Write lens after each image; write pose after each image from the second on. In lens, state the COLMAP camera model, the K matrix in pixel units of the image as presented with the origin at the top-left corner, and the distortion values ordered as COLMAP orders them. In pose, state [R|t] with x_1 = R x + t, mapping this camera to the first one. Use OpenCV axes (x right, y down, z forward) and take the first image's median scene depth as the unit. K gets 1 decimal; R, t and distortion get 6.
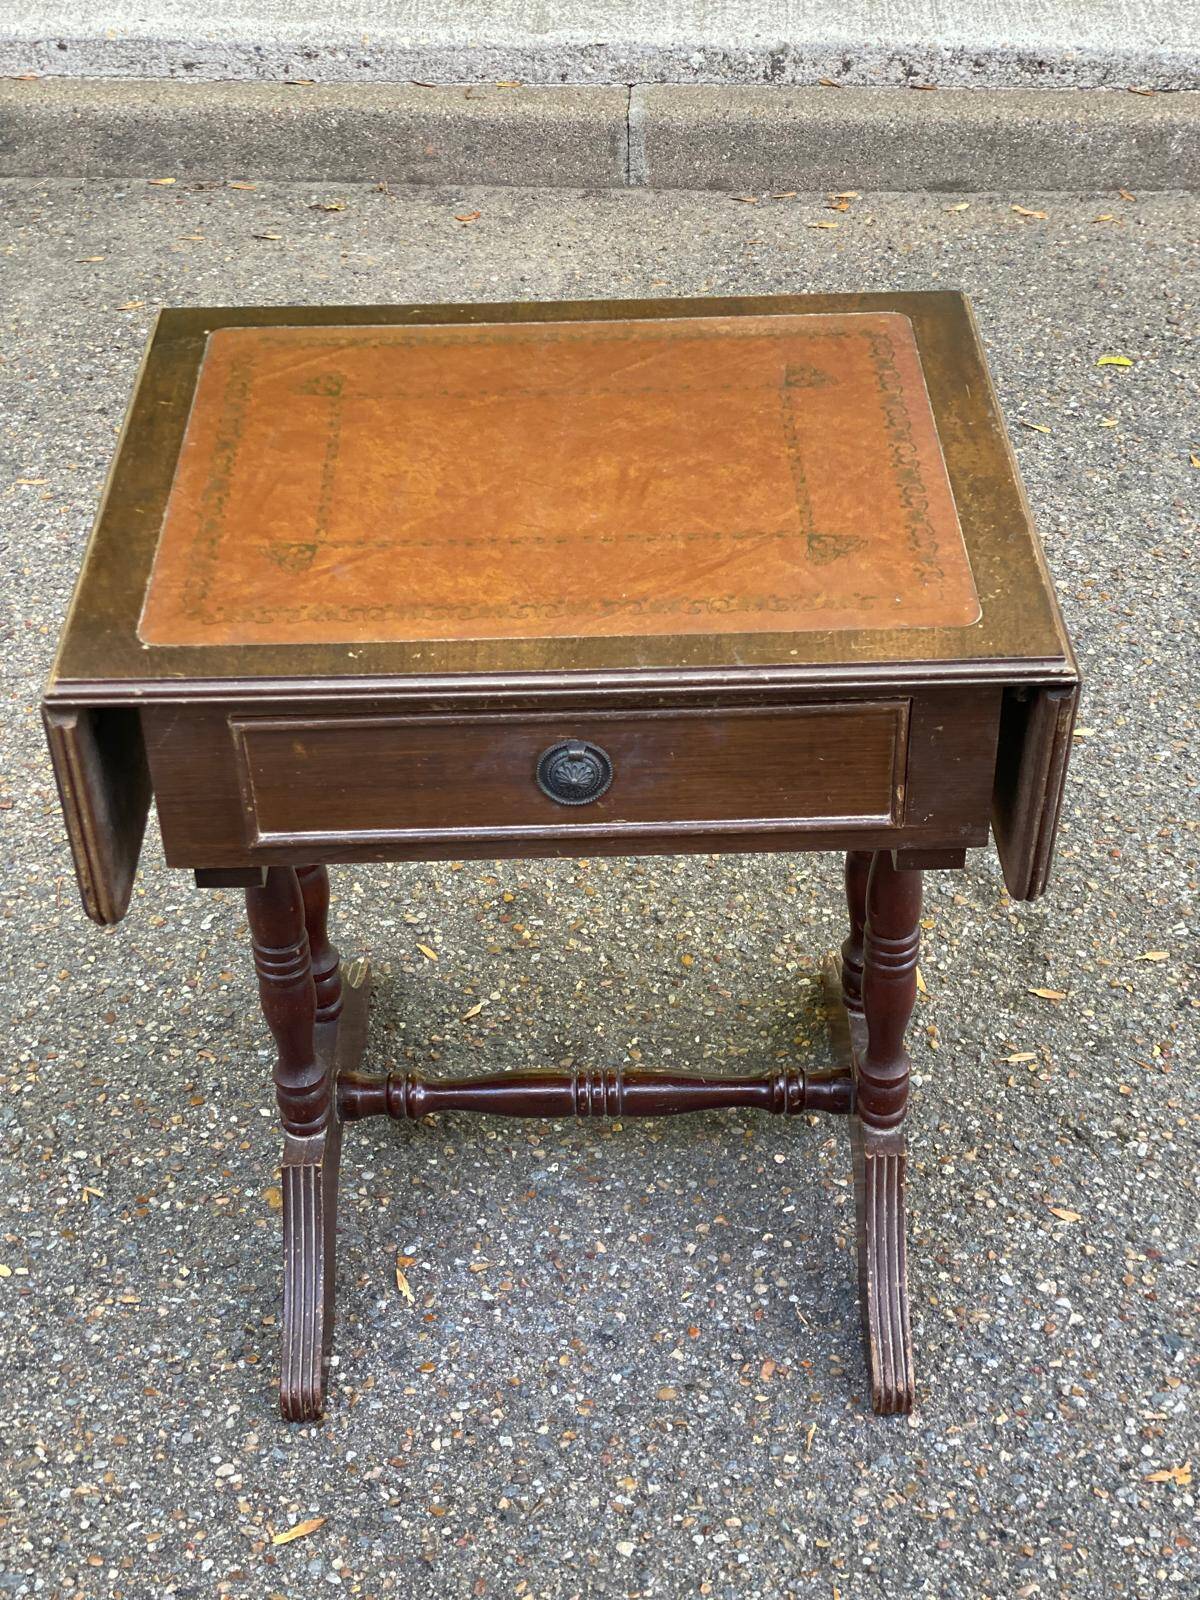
lens RADIAL K [[2382.4, 0, 626.1], [0, 2382.4, 789.0], [0, 0, 1]] dist [0.104053, 0.000000]
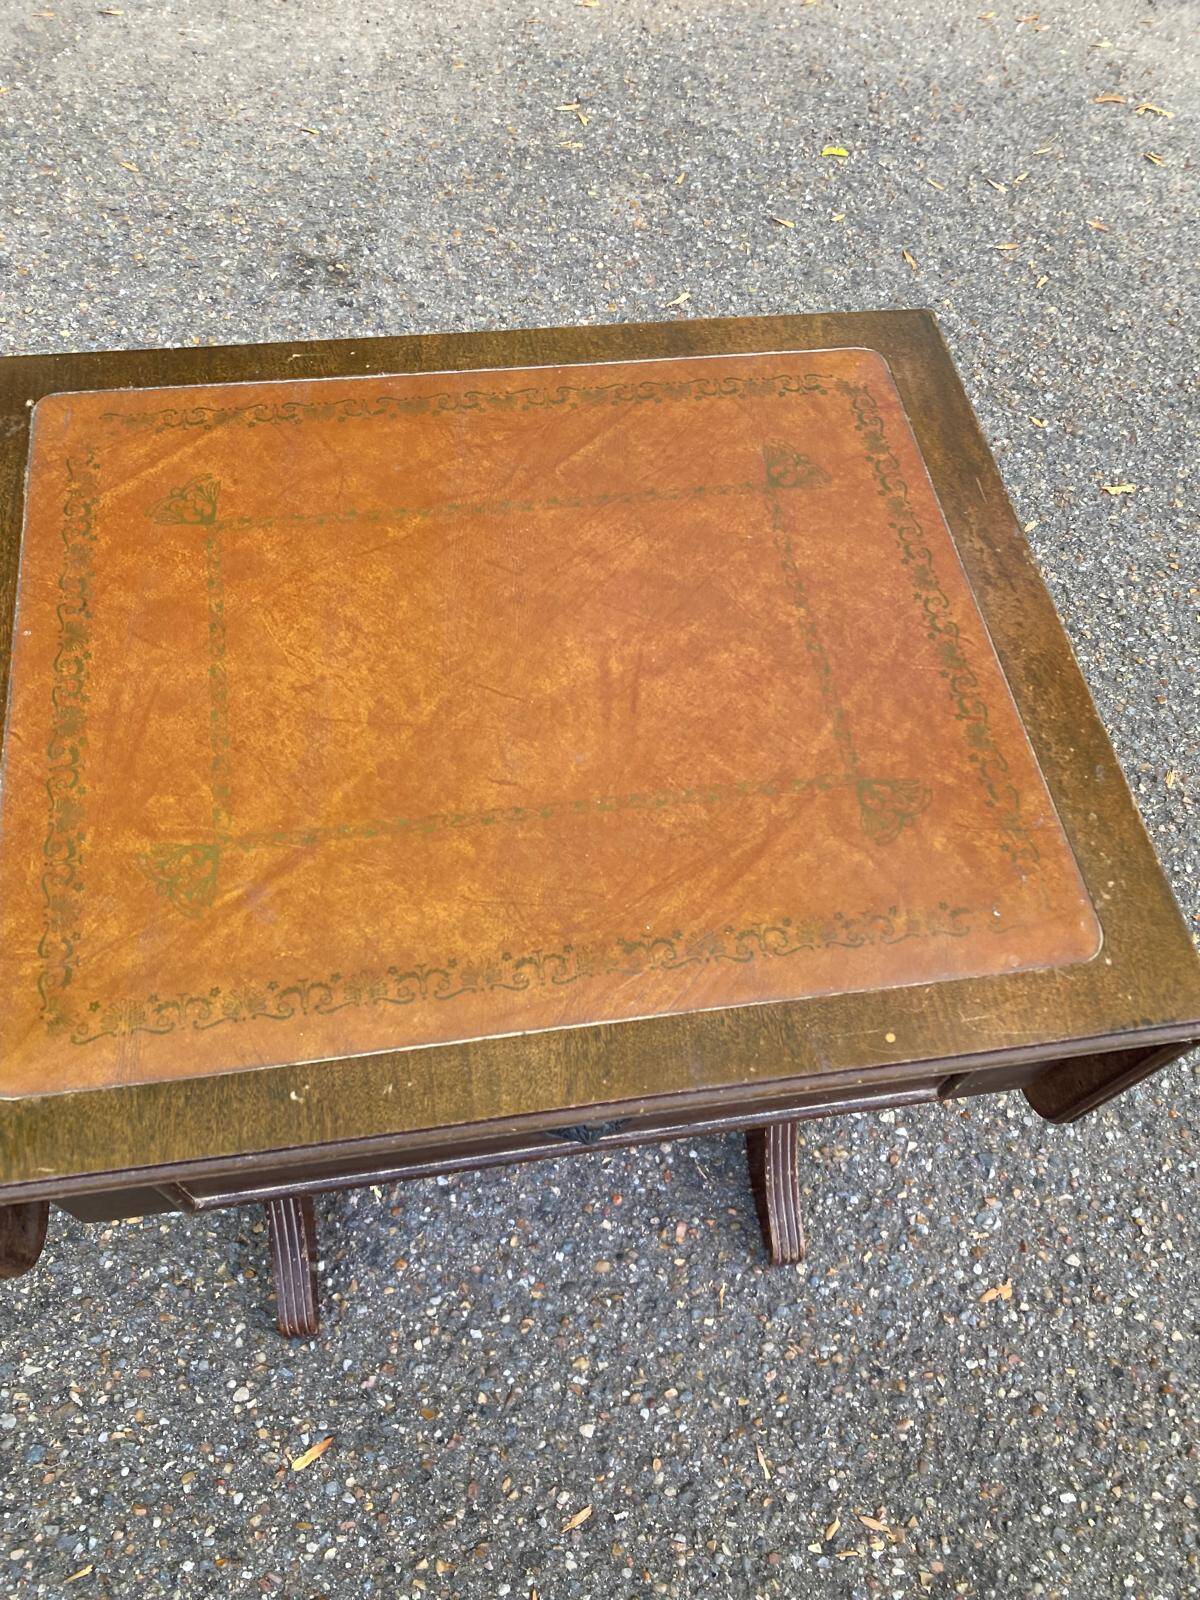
lens RADIAL K [[1227.1, 0, 596.6], [0, 1227.1, 784.3], [0, 0, 1]] dist [0.000295, 0.000638]
pose [[0.987549, -0.075791, 0.137853, -0.052511], [0.015462, 0.918814, 0.394387, -0.215525], [-0.156553, -0.387345, 0.908546, 0.519905]]
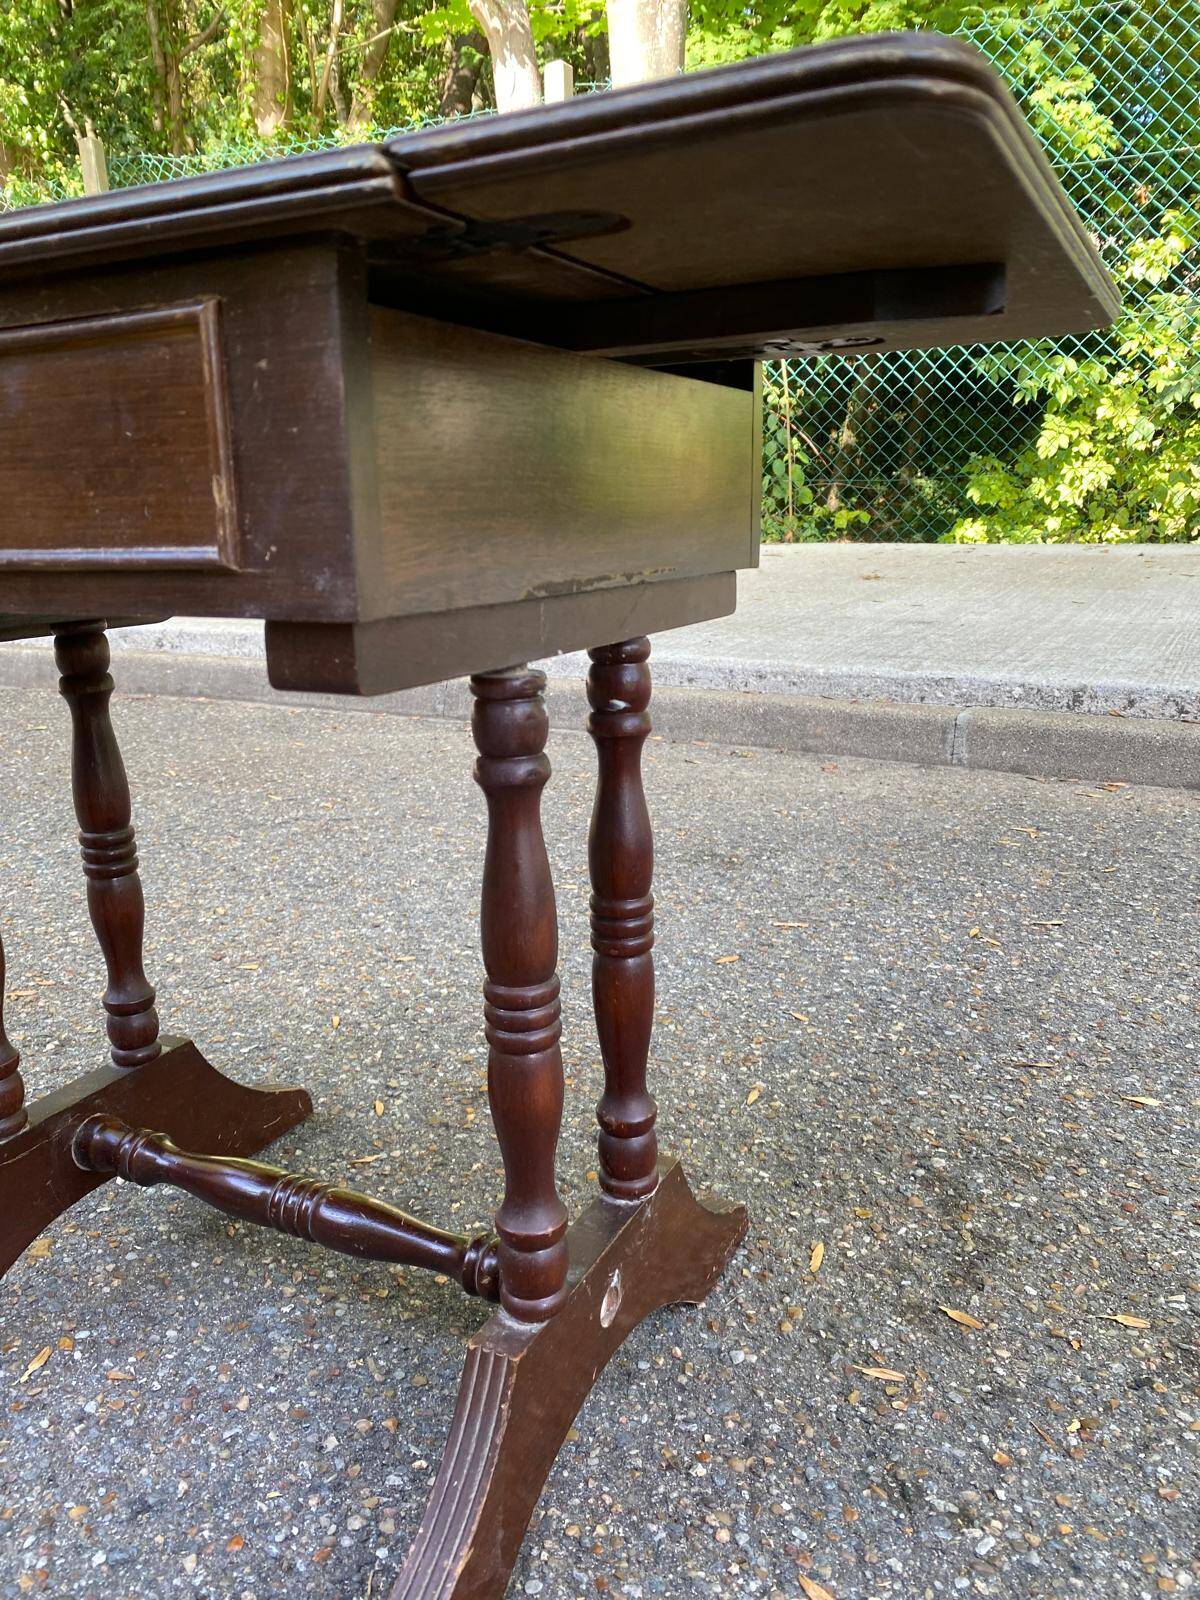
lens RADIAL K [[1227.1, 0, 595.3], [0, 1227.1, 777.7], [0, 0, 1]] dist [0.000295, 0.000638]
pose [[0.881614, 0.095976, -0.462109, 0.279685], [-0.279975, 0.894579, -0.348343, 0.117932], [0.379961, 0.436483, 0.815544, 0.636964]]
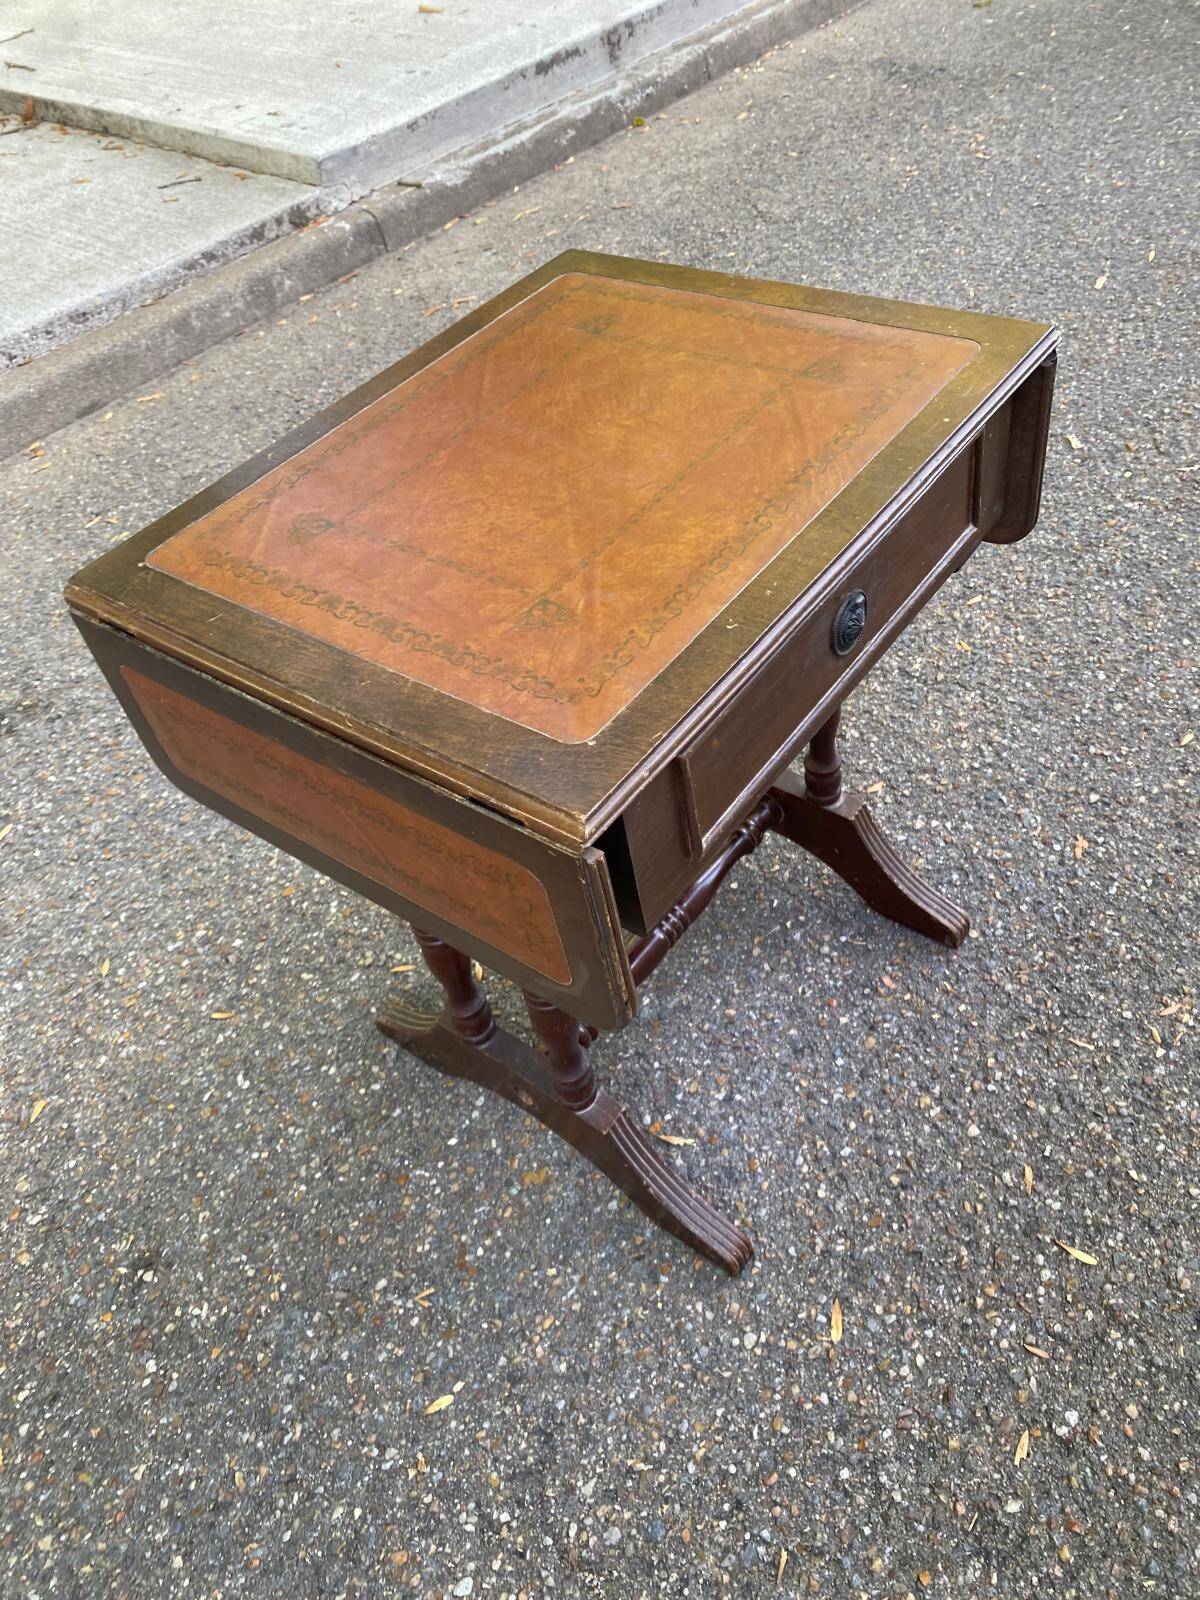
lens RADIAL K [[1227.1, 0, 594.6], [0, 1227.1, 749.9], [0, 0, 1]] dist [0.000295, 0.000638]
pose [[0.621287, -0.593628, 0.511477, -0.338357], [0.580333, 0.787186, 0.208694, -0.118923], [-0.526514, 0.167168, 0.833569, 0.457182]]
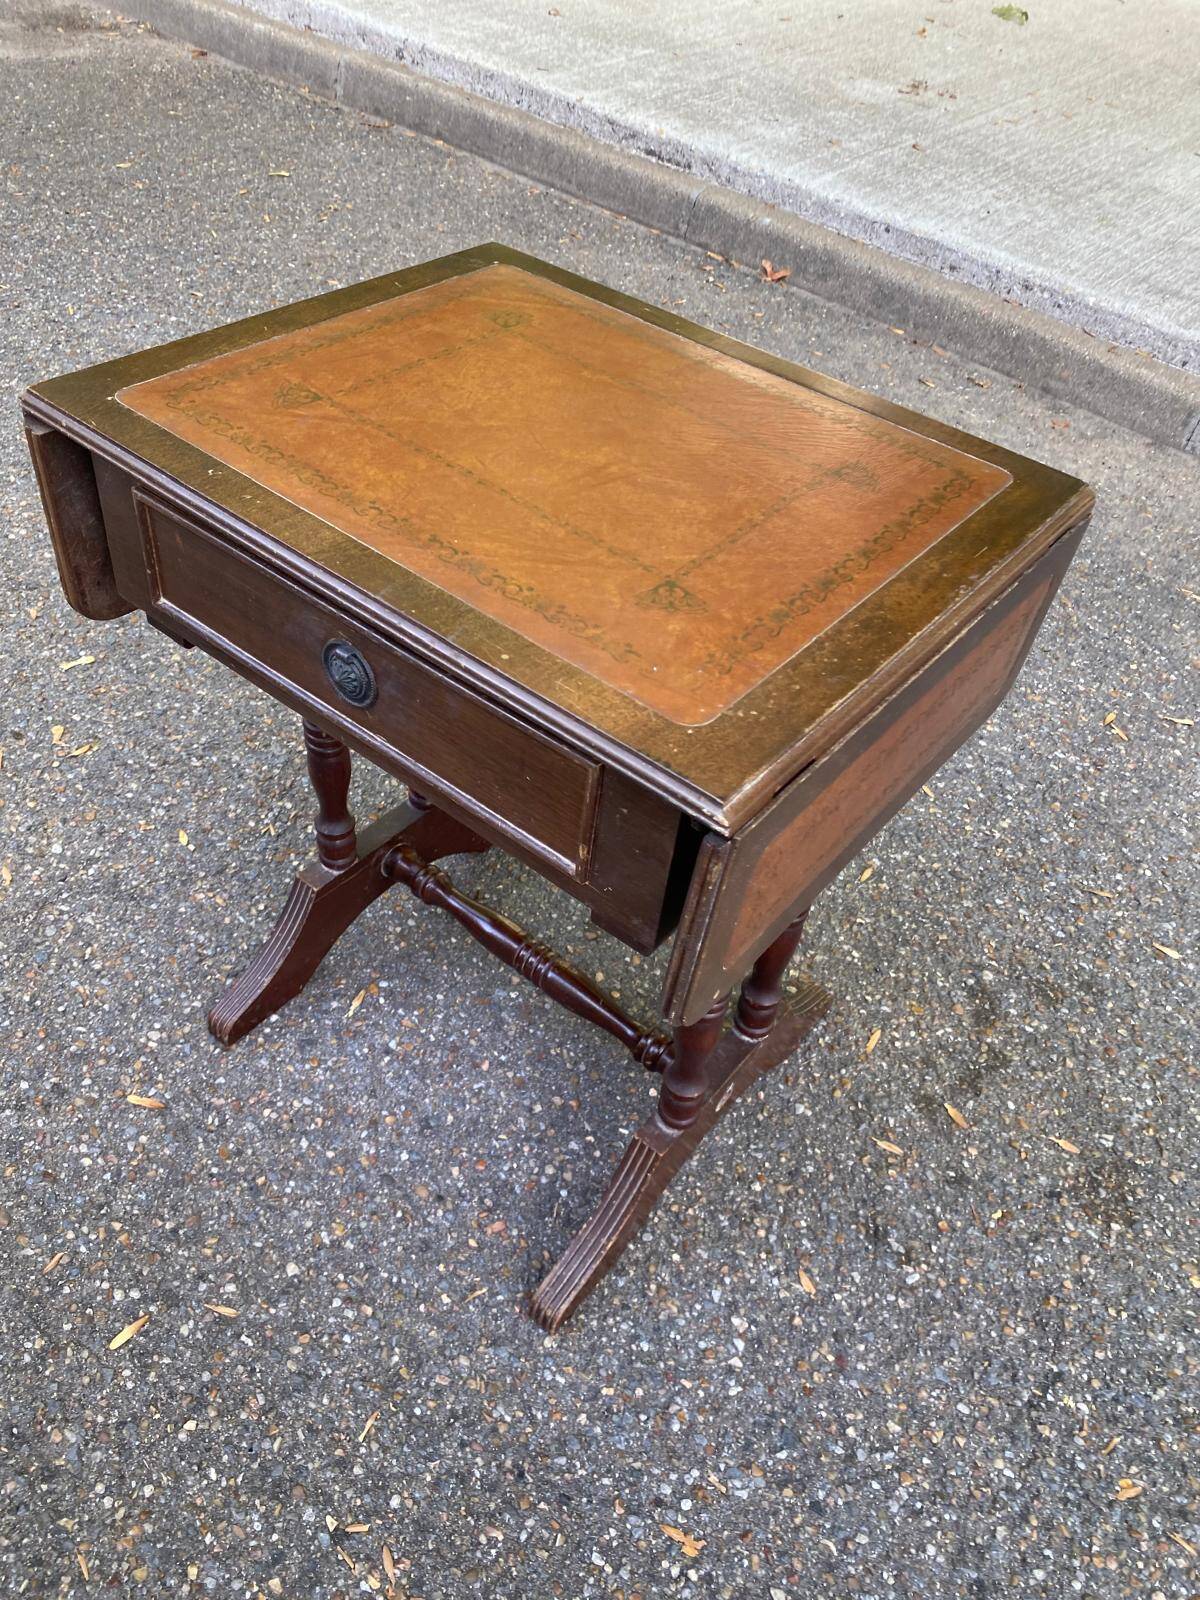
lens RADIAL K [[1227.1, 0, 612.4], [0, 1227.1, 788.8], [0, 0, 1]] dist [0.000295, 0.000638]
pose [[0.766765, 0.501645, -0.400530, 0.242224], [-0.476772, 0.862835, 0.167939, -0.085238], [0.429837, 0.062192, 0.900762, 0.440740]]
